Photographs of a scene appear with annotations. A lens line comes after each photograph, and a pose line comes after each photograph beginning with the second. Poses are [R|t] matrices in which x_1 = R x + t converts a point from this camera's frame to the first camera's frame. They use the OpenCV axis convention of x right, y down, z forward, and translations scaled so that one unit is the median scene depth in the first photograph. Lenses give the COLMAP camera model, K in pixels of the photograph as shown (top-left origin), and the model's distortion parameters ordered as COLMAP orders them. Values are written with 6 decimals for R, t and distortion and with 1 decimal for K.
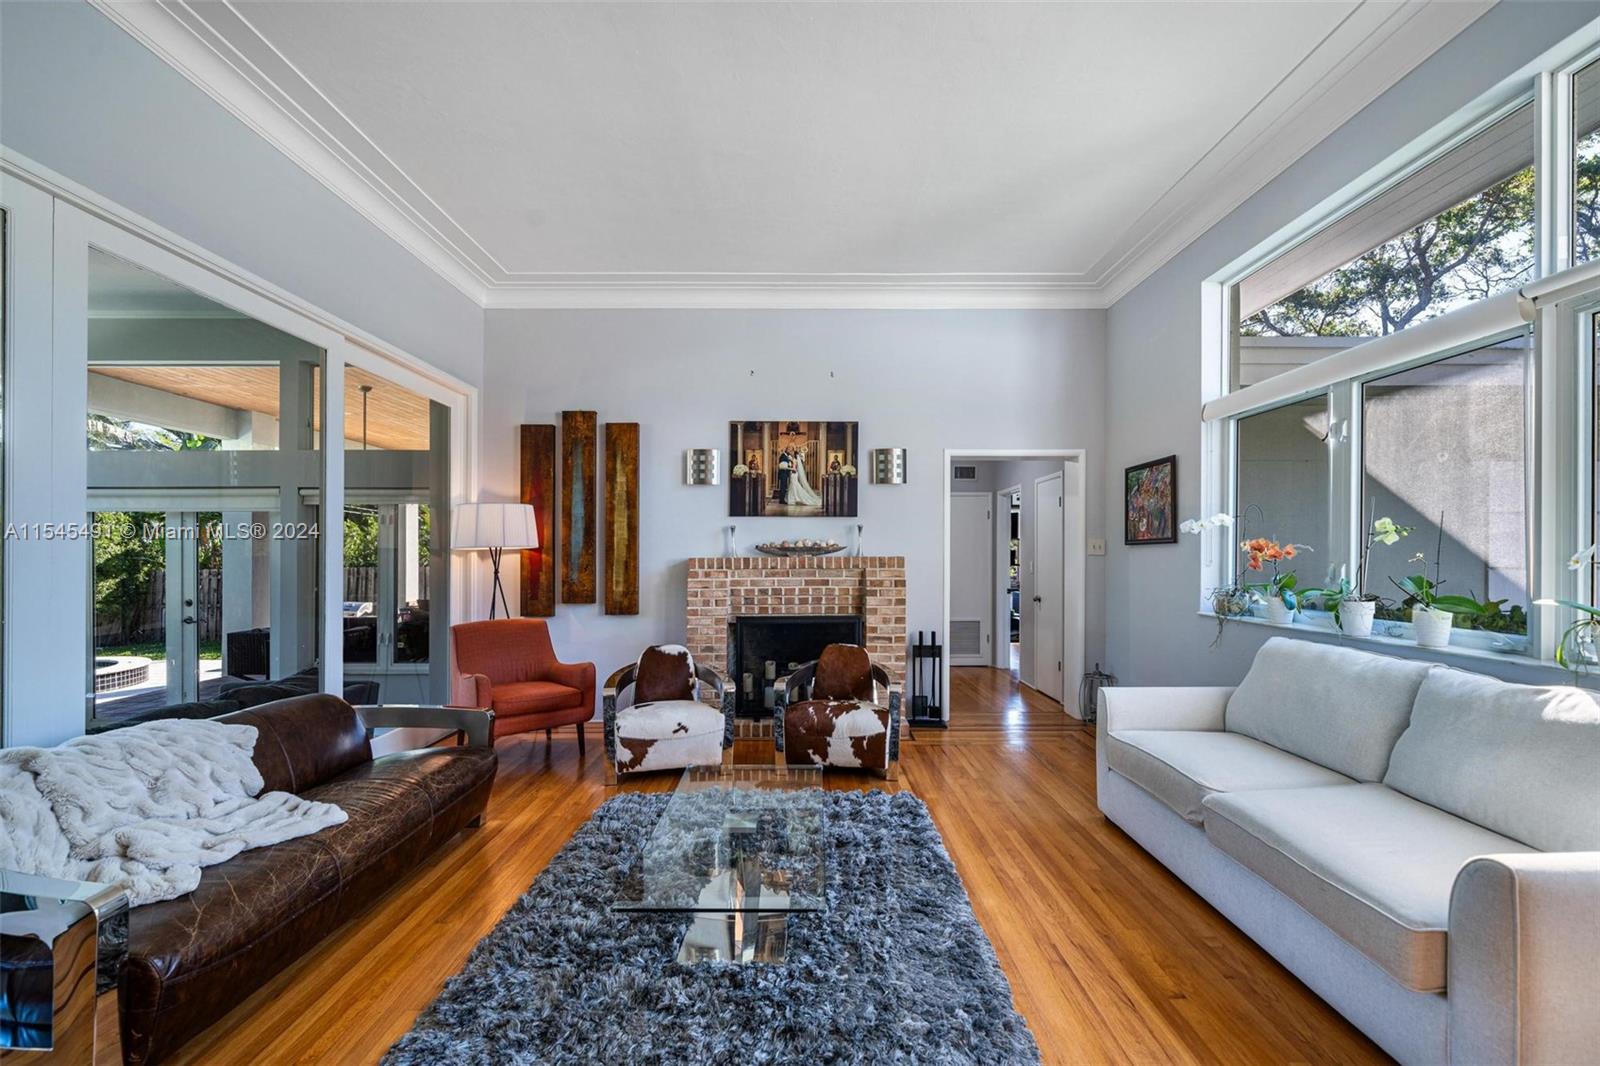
lens RADIAL K [[707.0, 0, 811.0], [0, 707.0, 546.8], [0, 0, 1]] dist [0.002081, 0.000060]
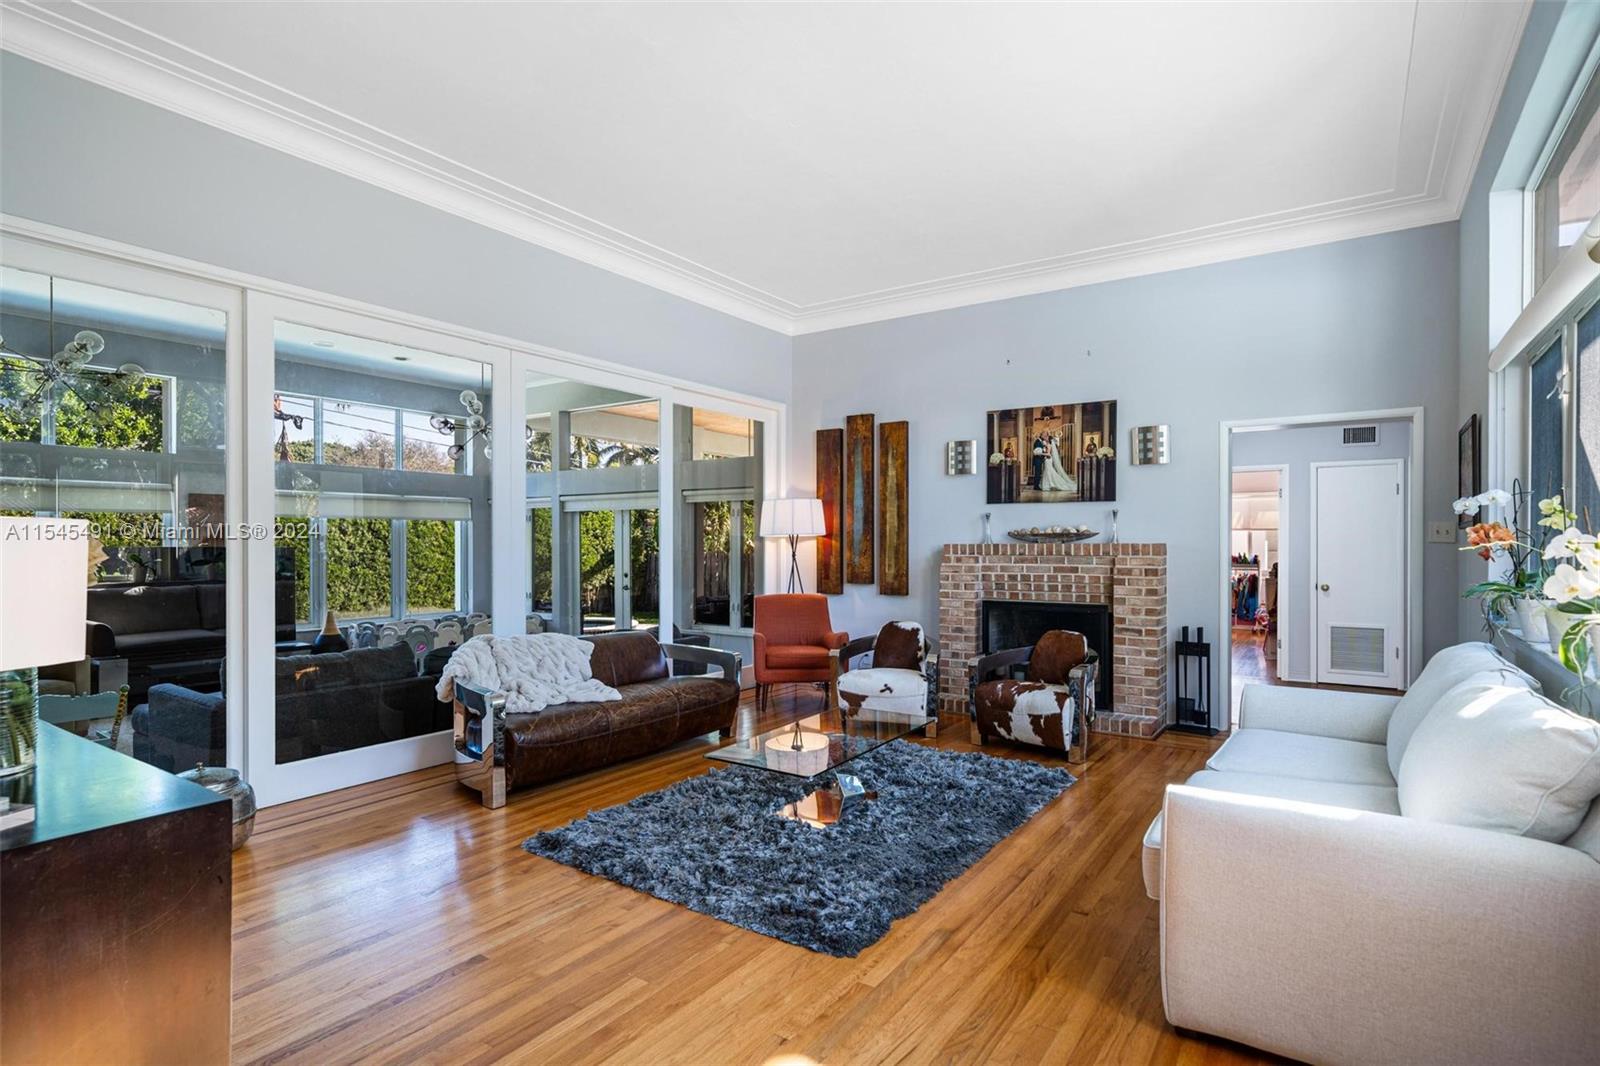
lens RADIAL K [[834.0, 0, 774.5], [0, 834.0, 540.2], [0, 0, 1]] dist [0.003348, 0.001437]
pose [[0.806542, 0.001254, -0.591176, 0.363598], [0.005421, 0.999940, 0.009517, -0.003497], [0.591153, -0.010880, 0.806486, -0.169515]]
